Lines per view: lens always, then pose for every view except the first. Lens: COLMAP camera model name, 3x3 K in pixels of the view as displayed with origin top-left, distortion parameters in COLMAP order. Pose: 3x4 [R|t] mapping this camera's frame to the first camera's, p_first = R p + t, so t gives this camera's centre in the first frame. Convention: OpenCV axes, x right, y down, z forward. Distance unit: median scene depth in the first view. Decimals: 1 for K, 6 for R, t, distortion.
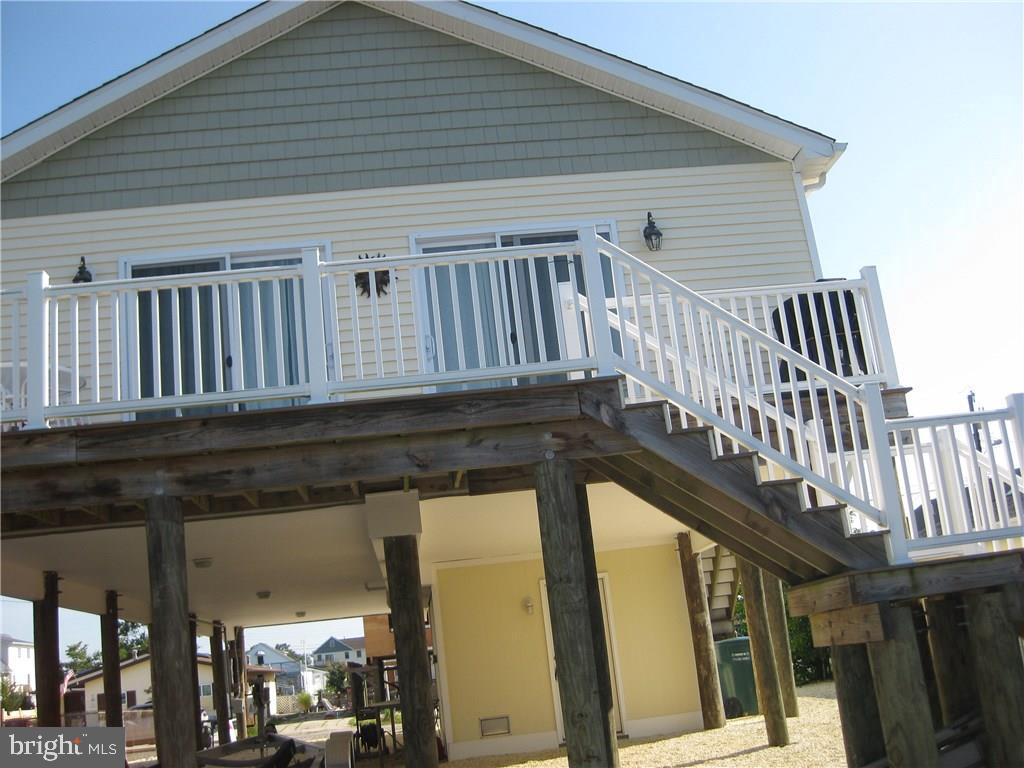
lens RADIAL K [[1134.2, 0, 511.8], [0, 1134.2, 370.3], [0, 0, 1]] dist [-0.145822, 0.022949]
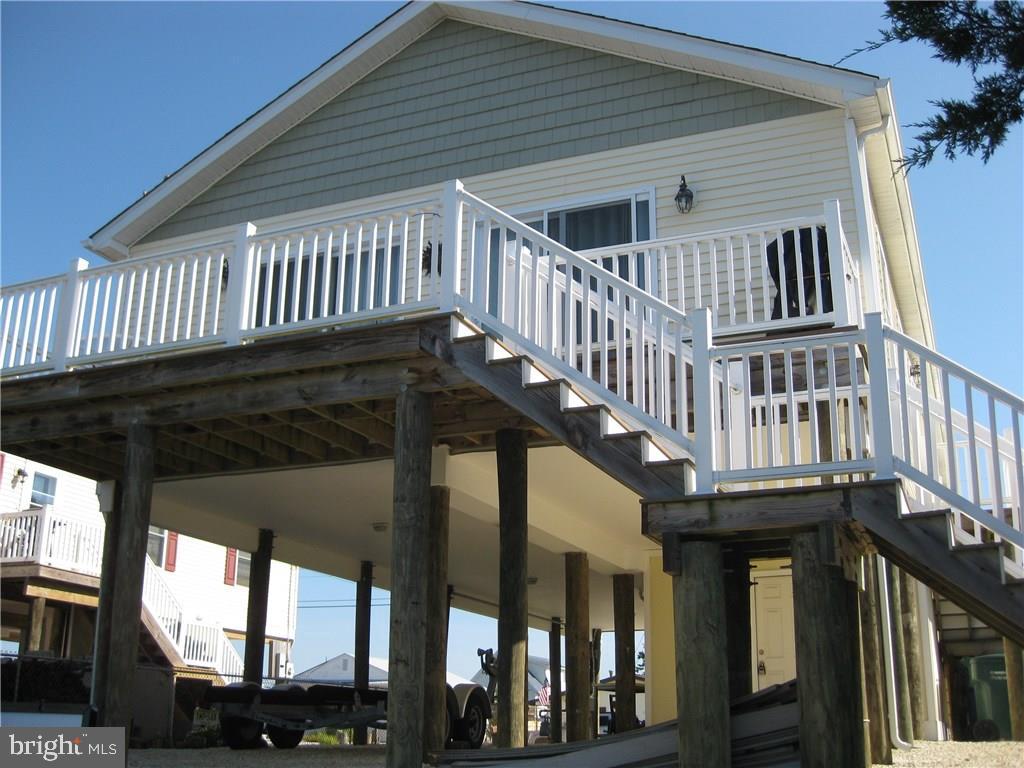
lens RADIAL K [[1130.2, 0, 512.0], [0, 1130.2, 384.0], [0, 0, 1]] dist [-0.134145, 0.007764]
pose [[0.878540, -0.023151, -0.477108, 0.658684], [0.008168, 0.999407, -0.033455, 0.109820], [0.477599, 0.025494, 0.878208, 0.084222]]
